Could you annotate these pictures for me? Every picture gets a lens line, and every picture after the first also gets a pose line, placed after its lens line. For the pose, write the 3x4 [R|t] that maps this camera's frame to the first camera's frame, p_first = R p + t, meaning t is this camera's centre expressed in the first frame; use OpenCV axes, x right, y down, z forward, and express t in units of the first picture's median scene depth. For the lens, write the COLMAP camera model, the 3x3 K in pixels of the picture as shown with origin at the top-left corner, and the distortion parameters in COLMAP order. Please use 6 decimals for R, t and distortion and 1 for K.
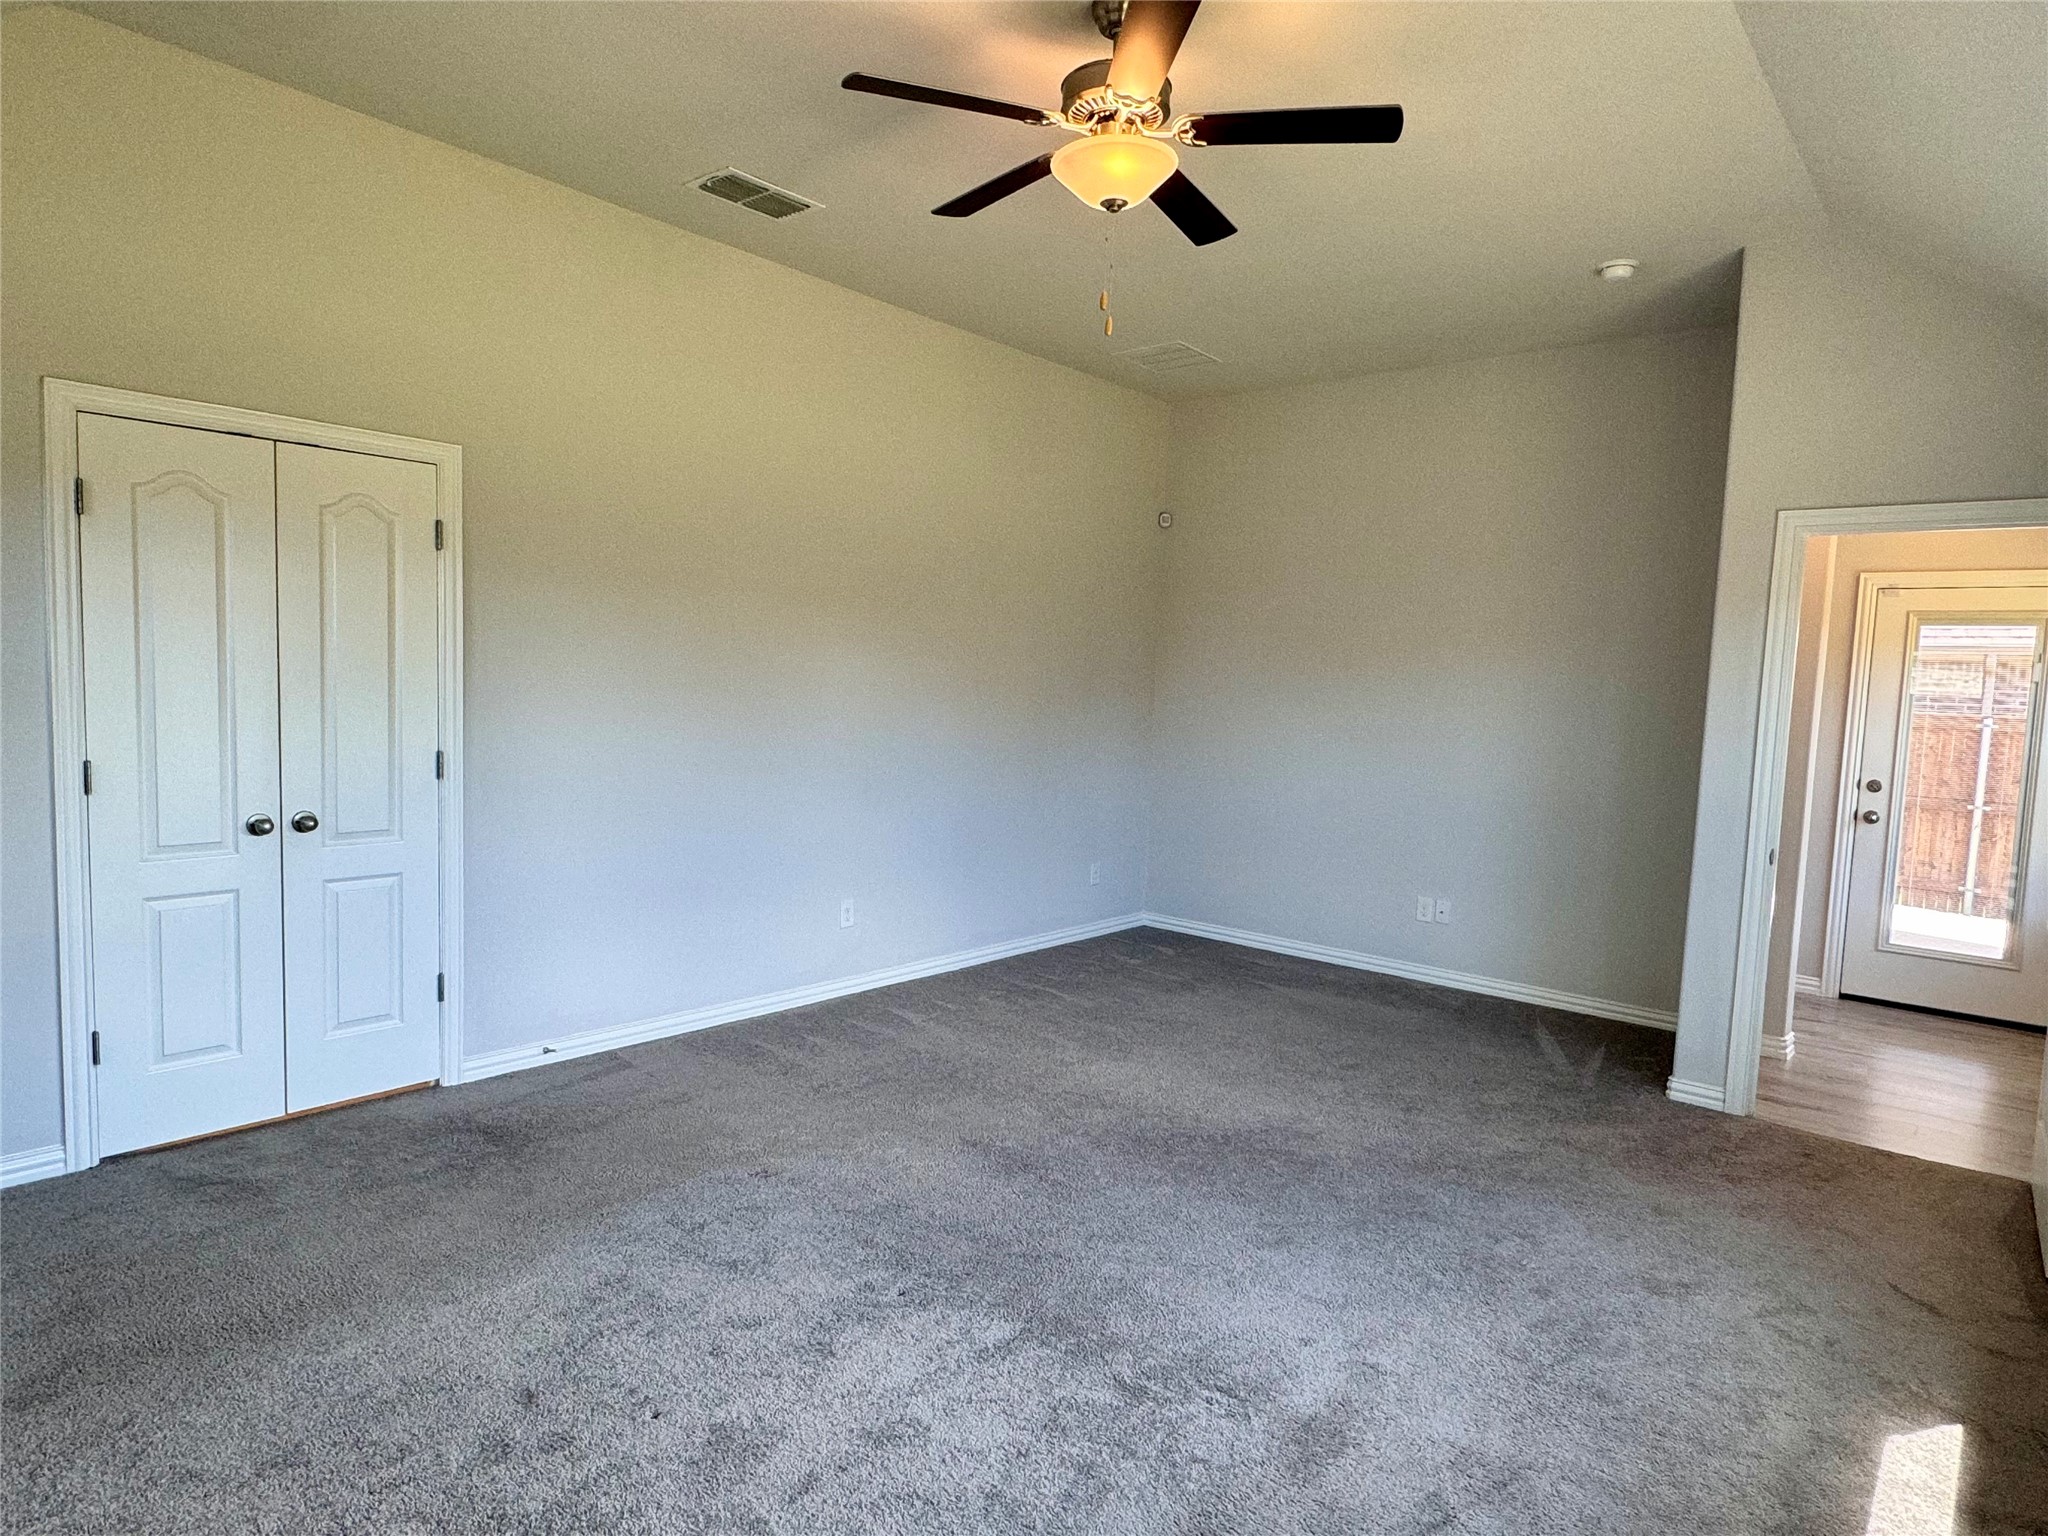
lens RADIAL K [[1191.0, 0, 1014.9], [0, 1191.0, 777.0], [0, 0, 1]] dist [-0.002143, 0.001738]
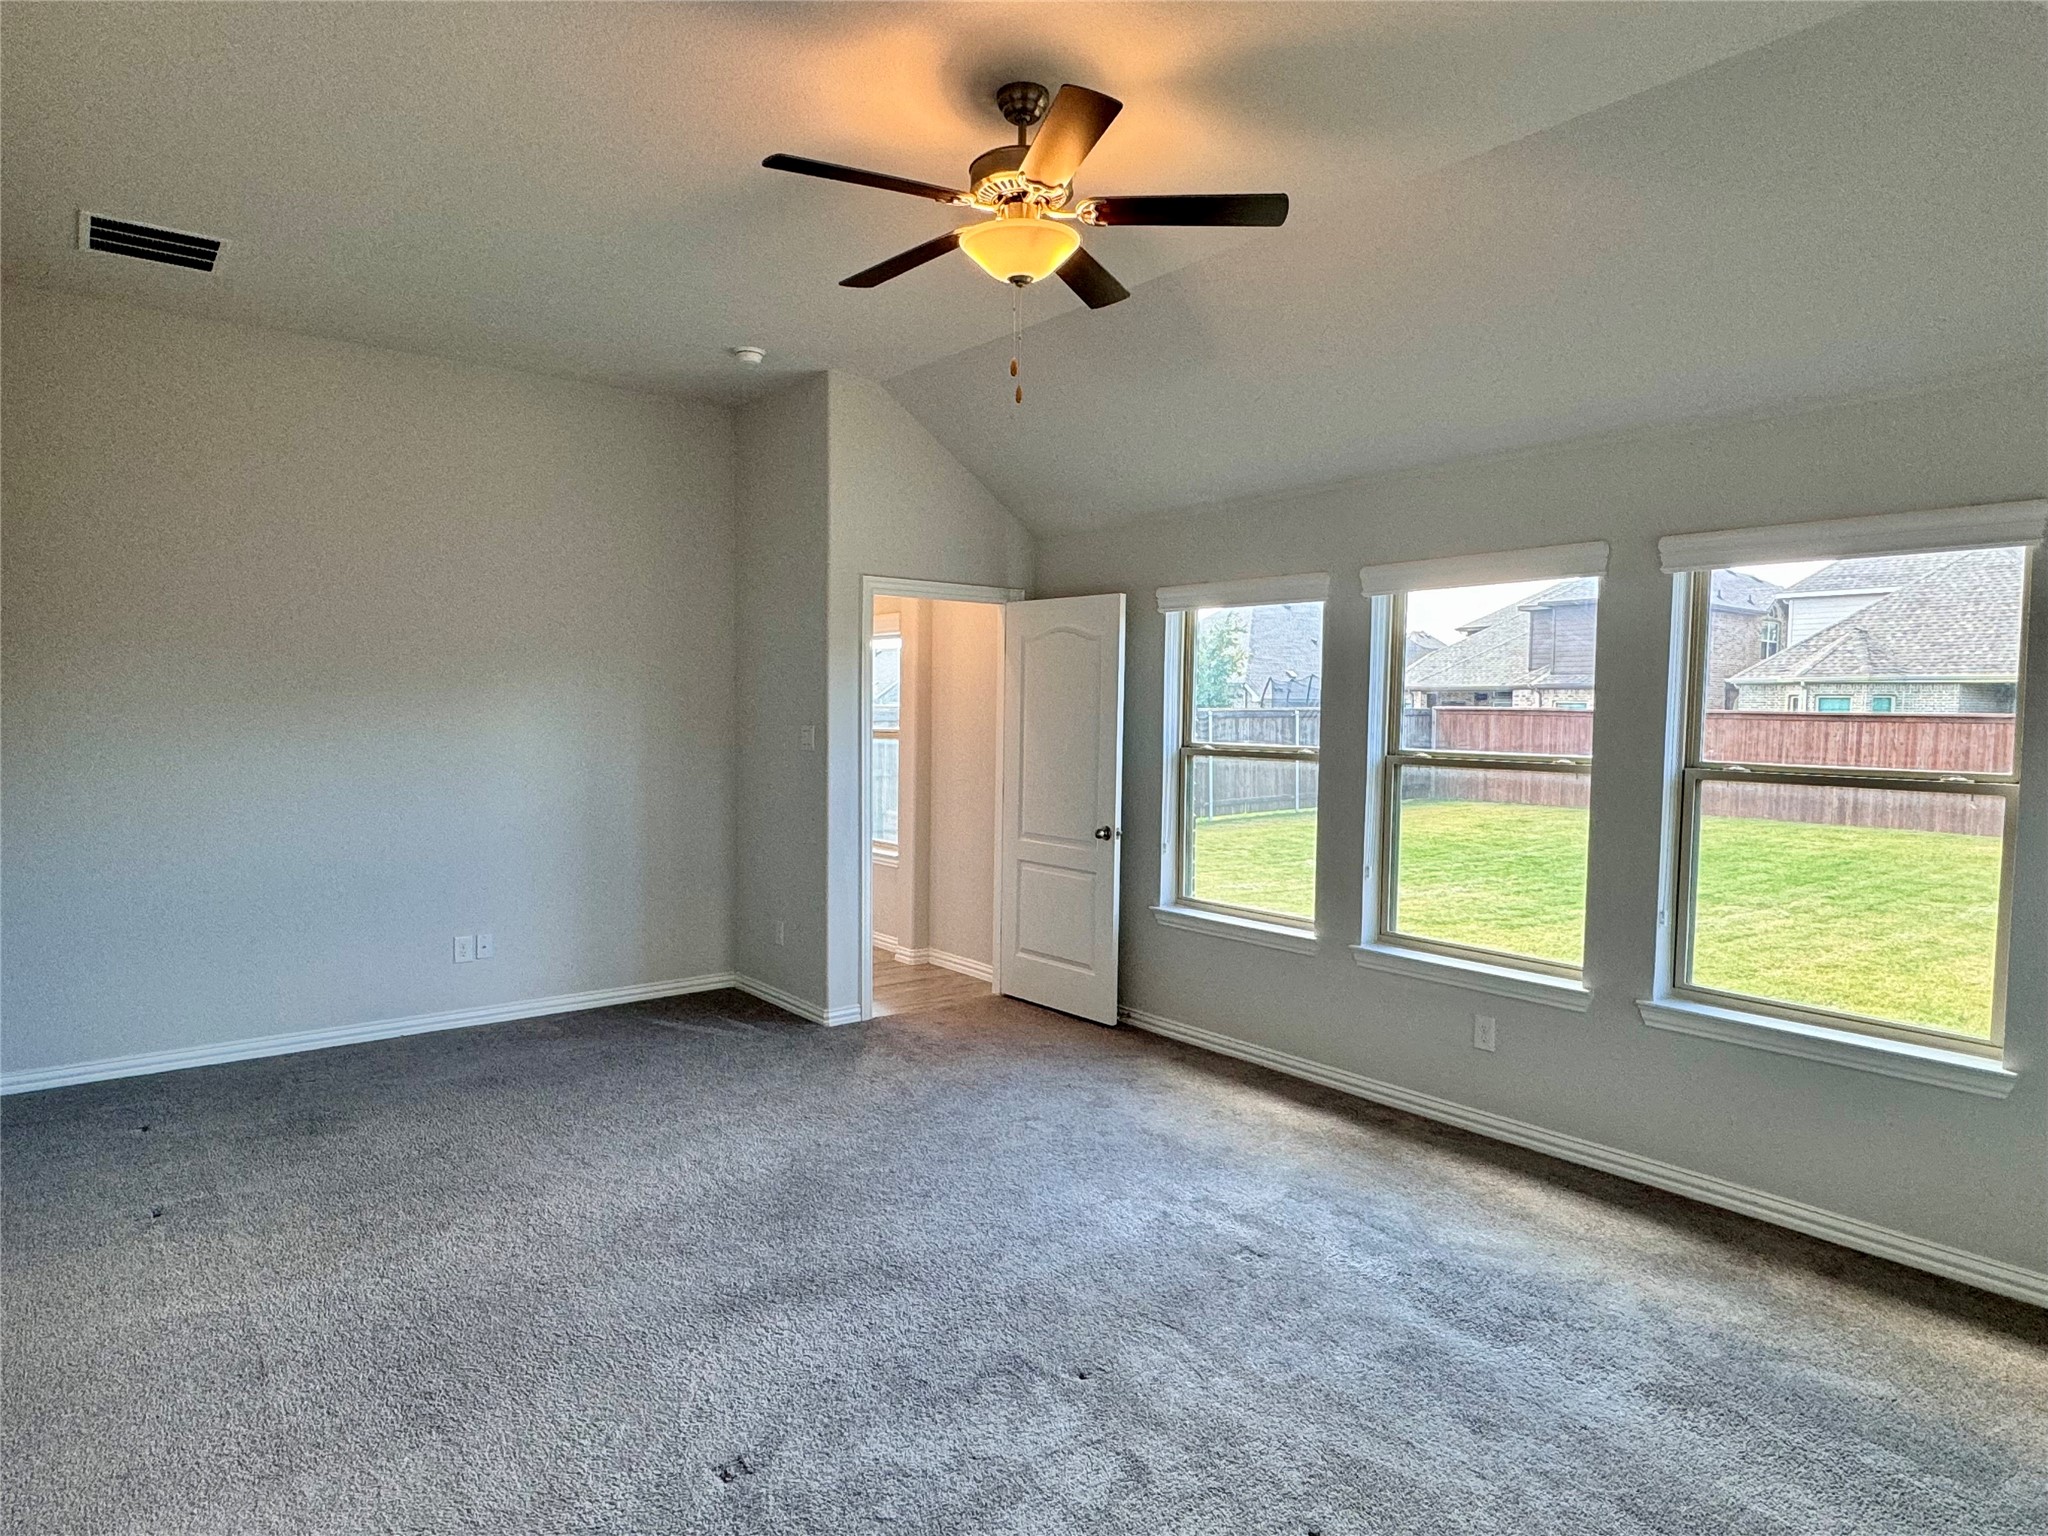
lens RADIAL K [[1191.0, 0, 1016.9], [0, 1191.0, 772.1], [0, 0, 1]] dist [-0.002143, 0.001738]
pose [[0.180289, -0.086308, 0.979820, -0.646230], [0.080863, 0.994072, 0.072684, -0.078580], [-0.980284, 0.066126, 0.186200, 0.548560]]
